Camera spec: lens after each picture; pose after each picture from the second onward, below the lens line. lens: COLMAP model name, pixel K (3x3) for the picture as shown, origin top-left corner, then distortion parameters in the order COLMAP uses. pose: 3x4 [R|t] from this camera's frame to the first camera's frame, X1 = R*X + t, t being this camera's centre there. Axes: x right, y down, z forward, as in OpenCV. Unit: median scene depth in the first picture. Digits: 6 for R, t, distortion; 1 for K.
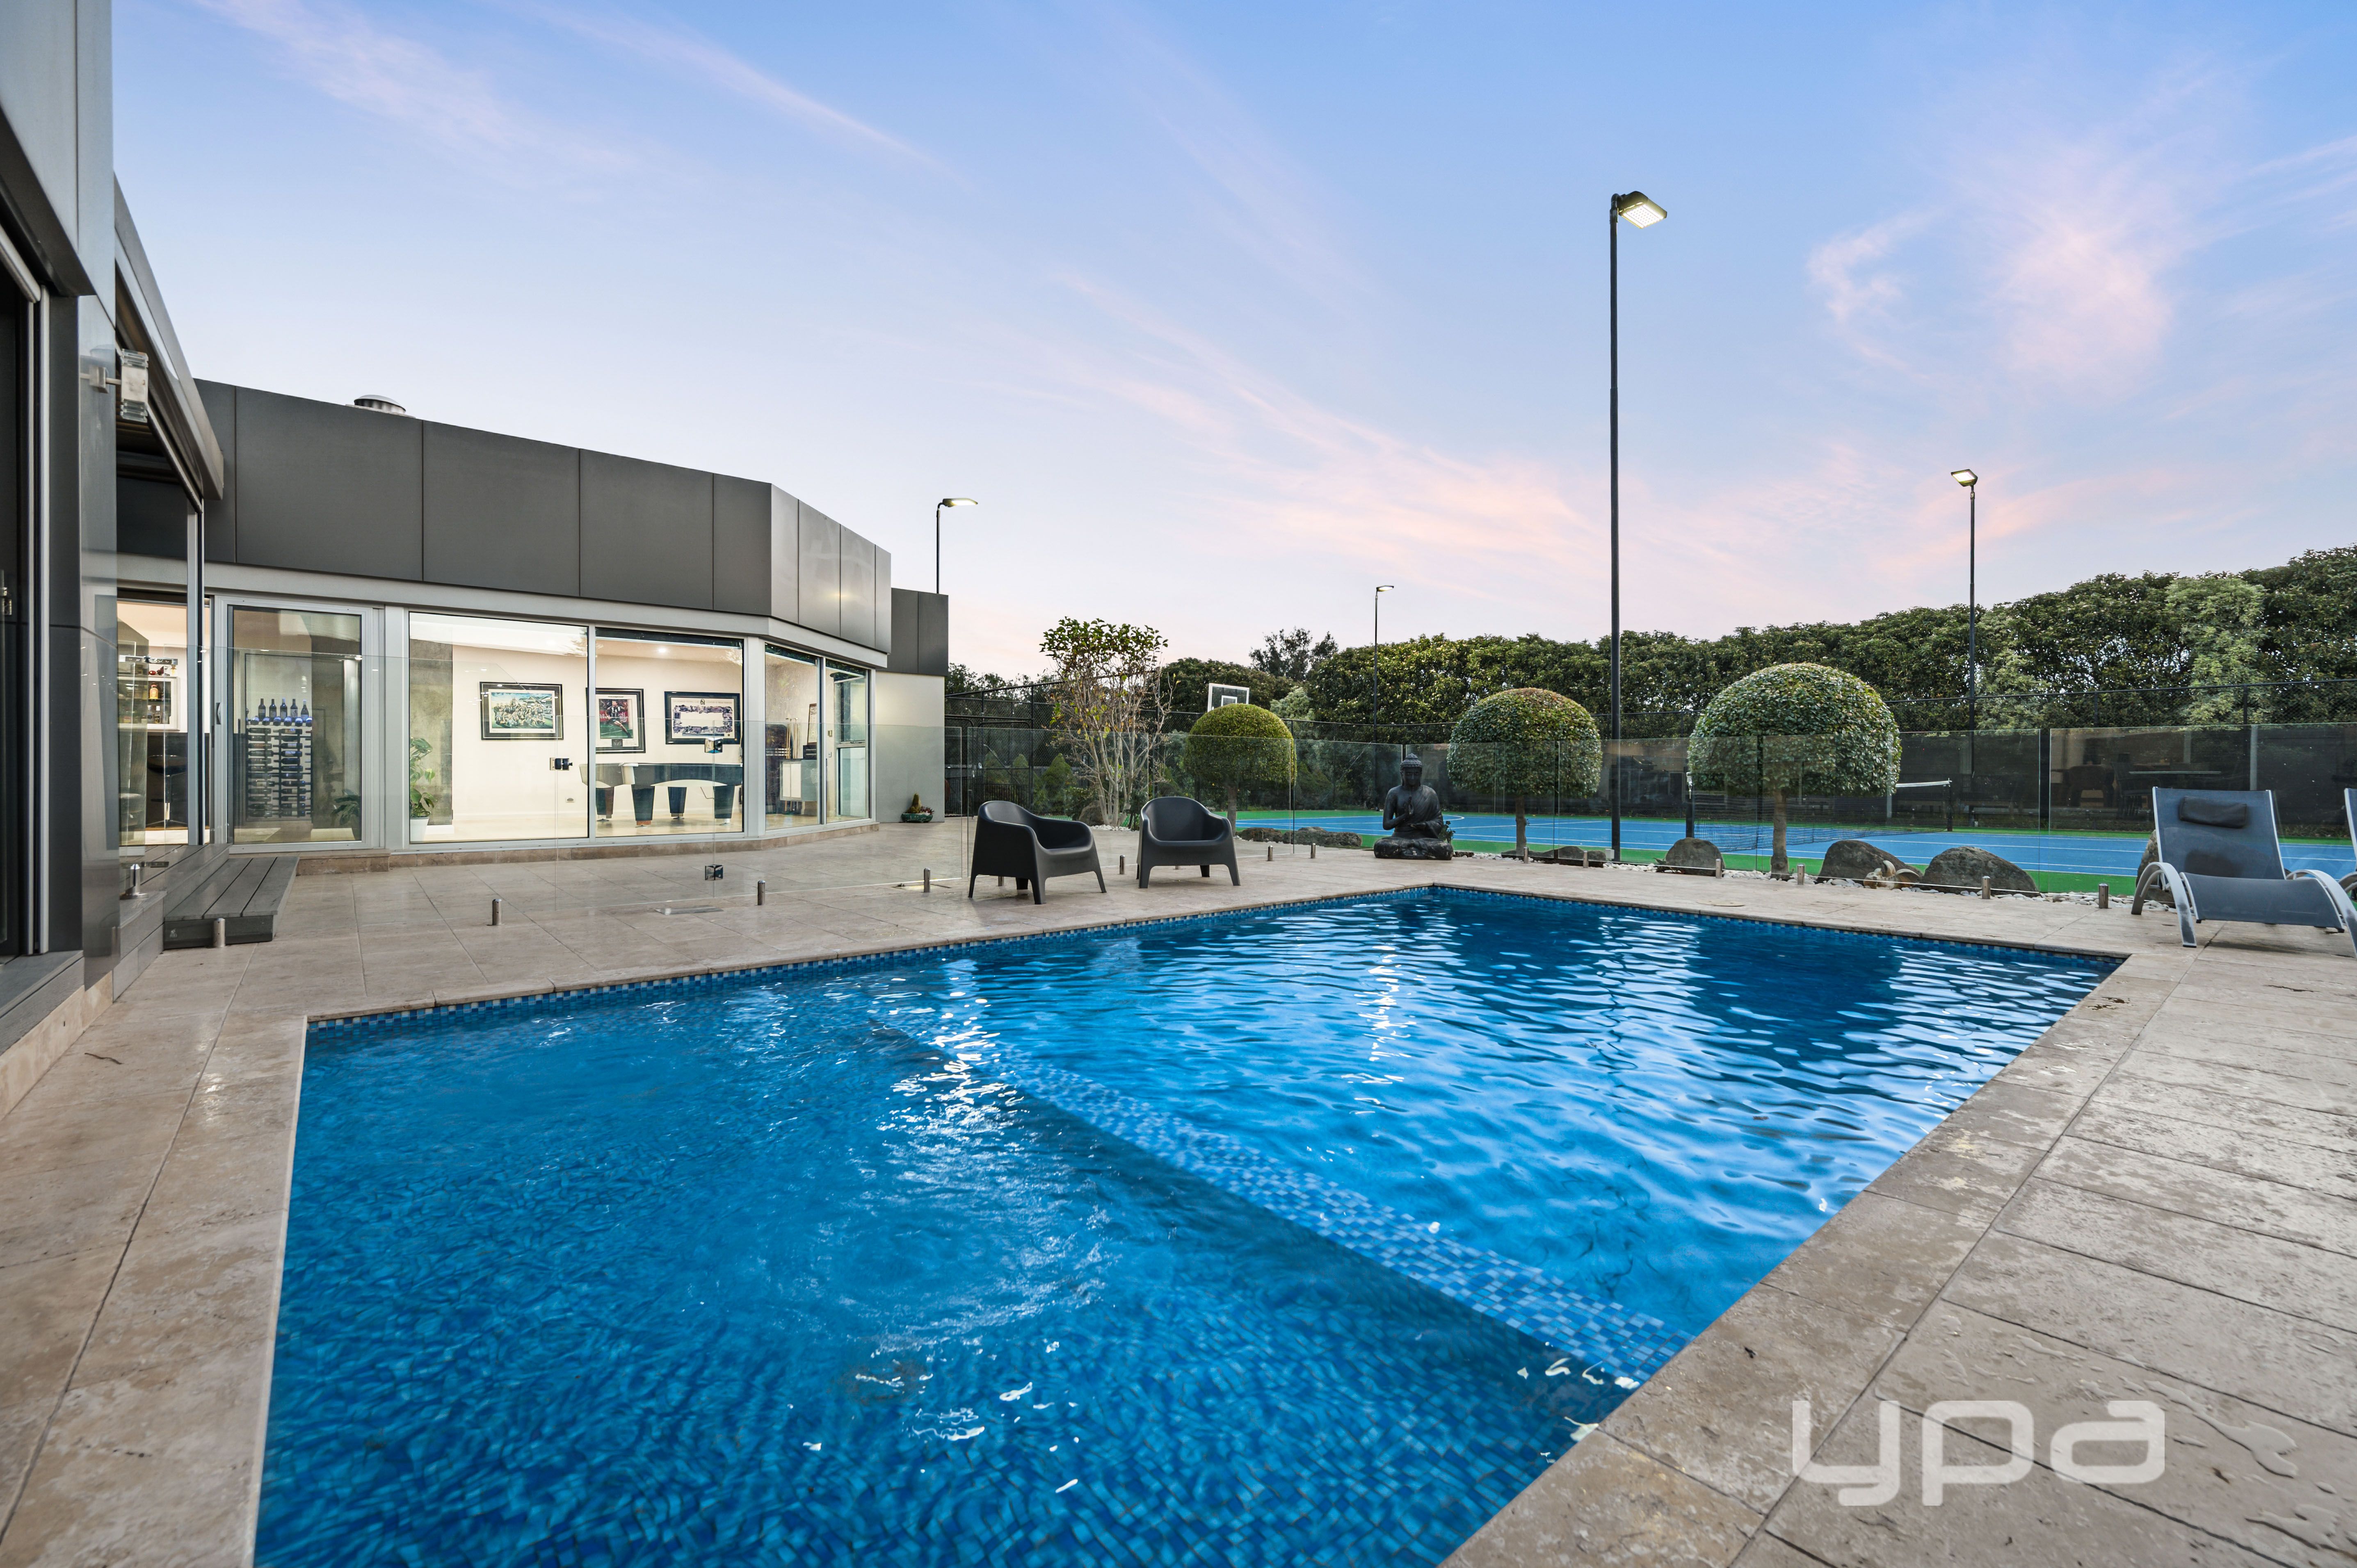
lens RADIAL K [[998.2, 0, 1181.8], [0, 998.2, 774.7], [0, 0, 1]] dist [0.001603, 0.000453]
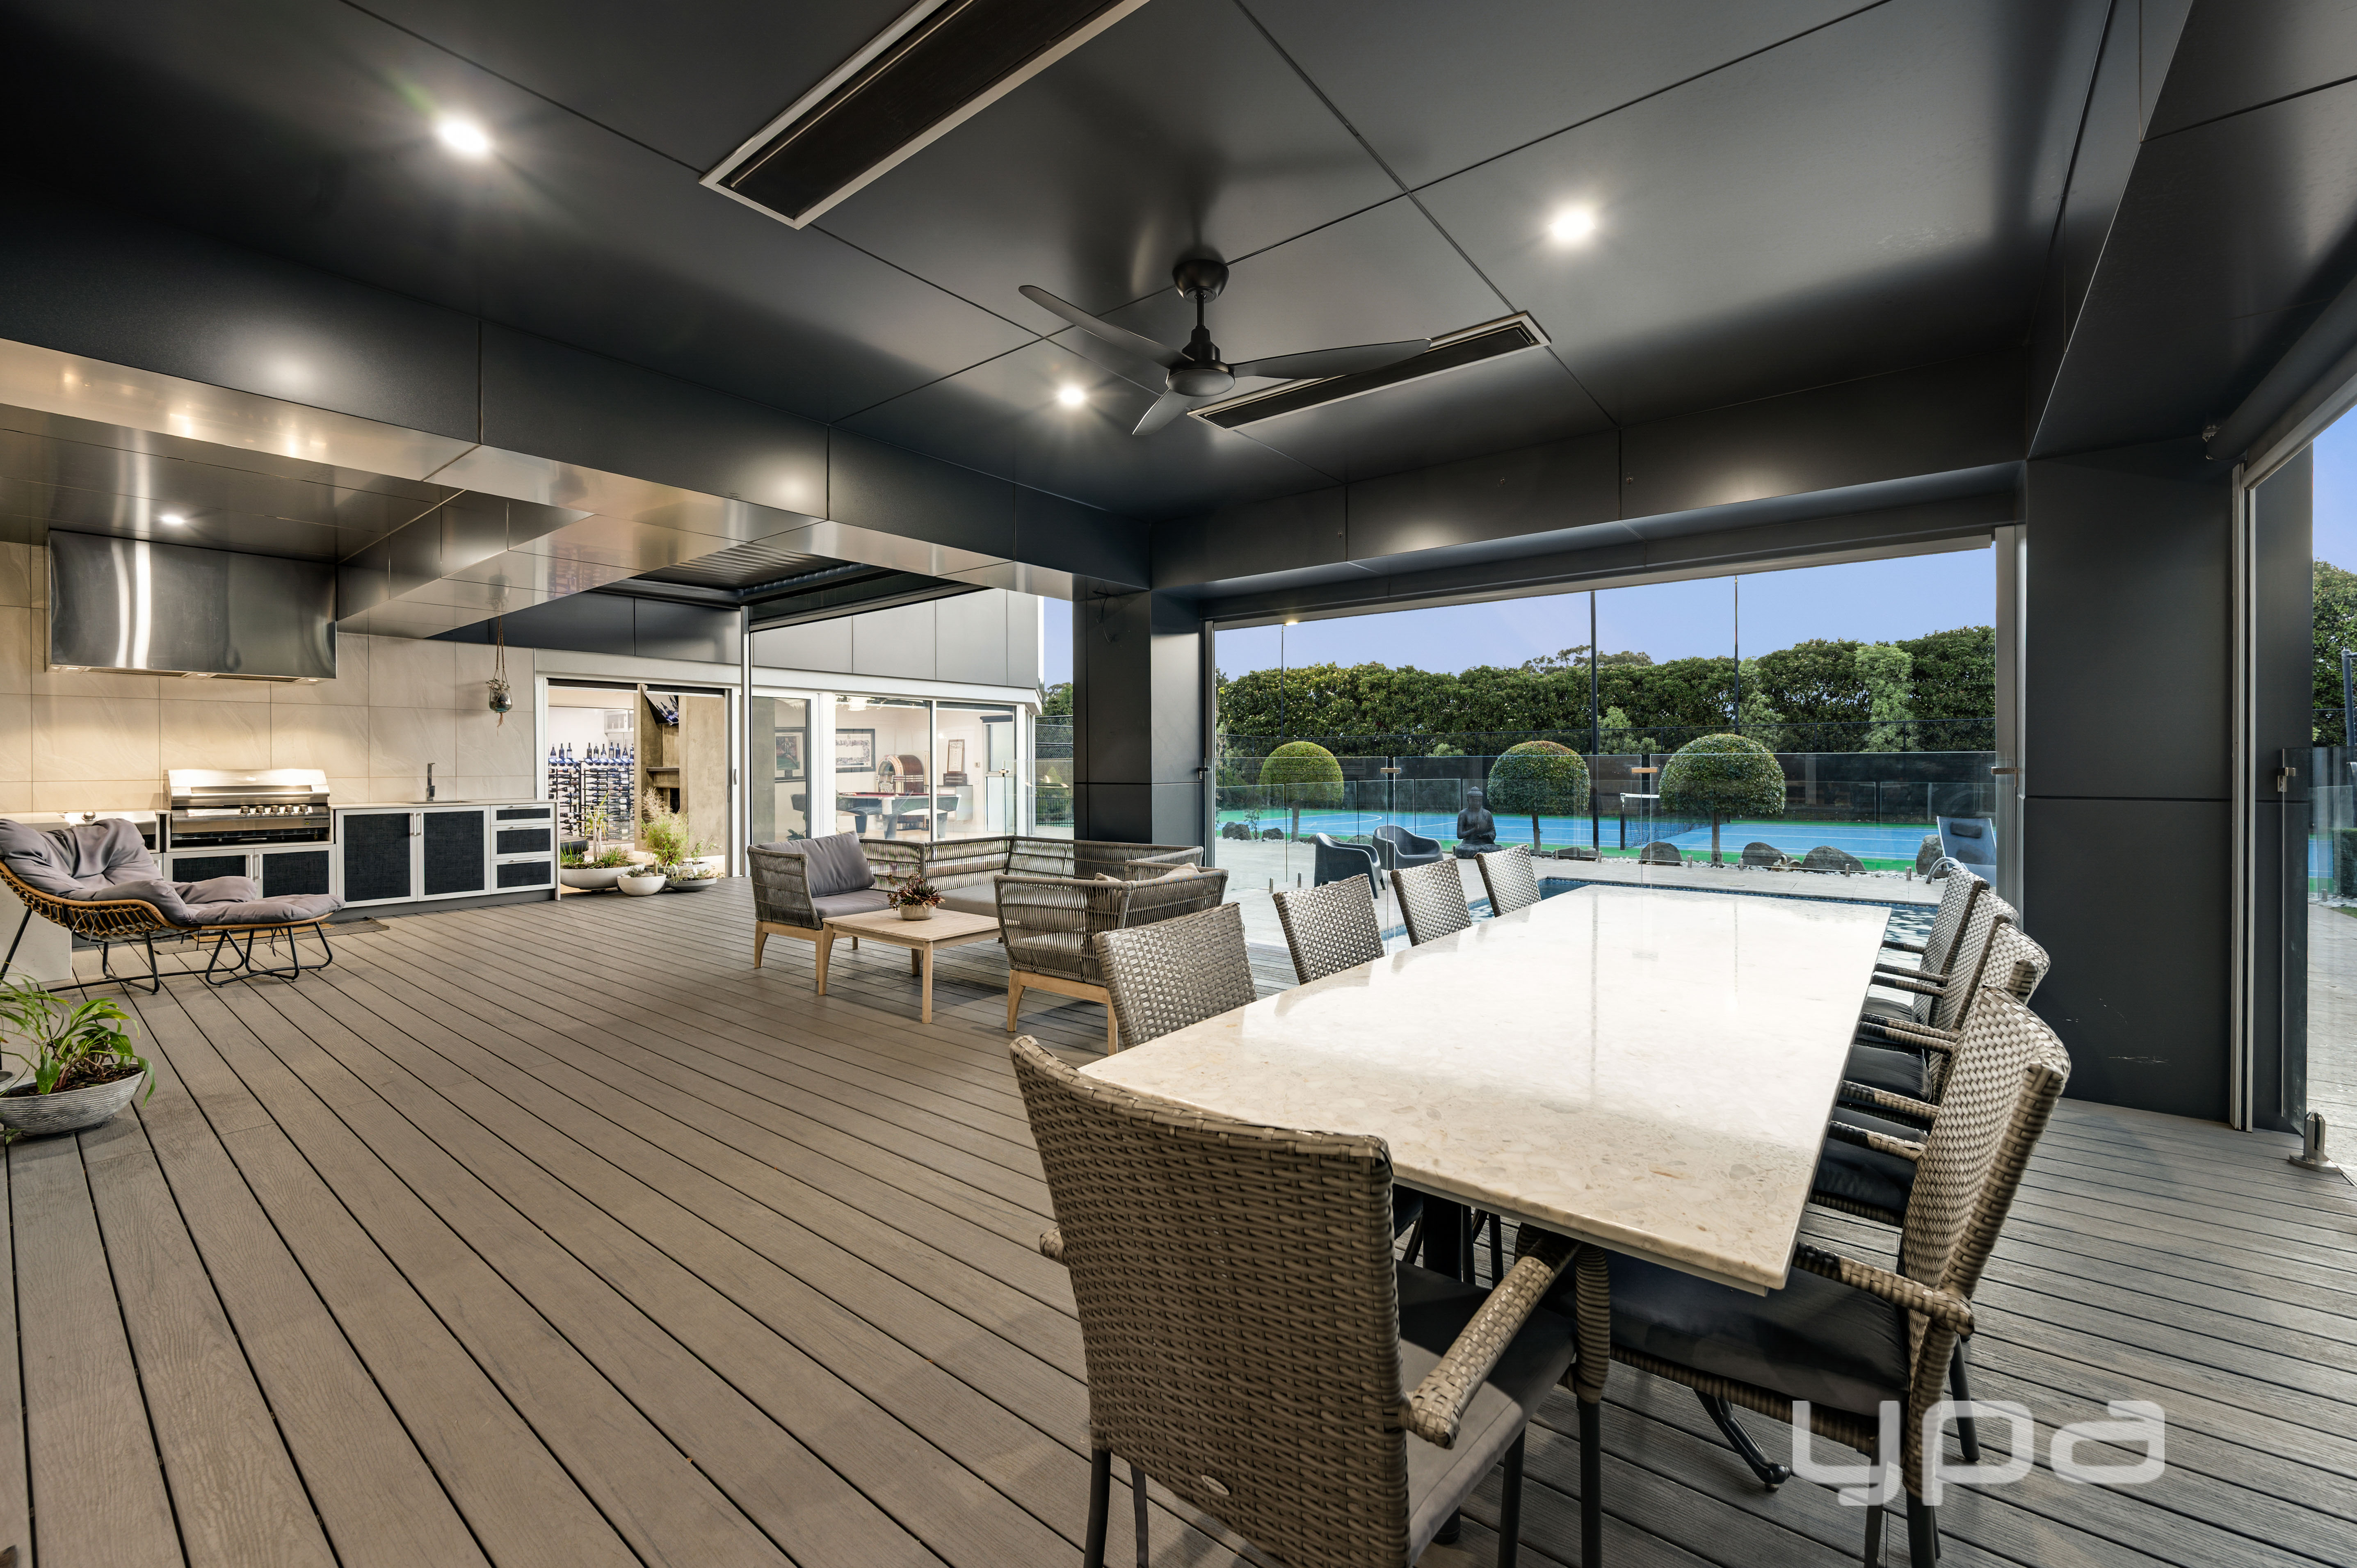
lens RADIAL K [[941.8, 0, 1177.1], [0, 941.8, 770.3], [0, 0, 1]] dist [0.000852, 0.000002]
pose [[0.980532, -0.008602, 0.196171, -0.258786], [0.007349, 0.999948, 0.007114, -0.031188], [-0.196222, -0.005534, 0.980544, -0.156616]]
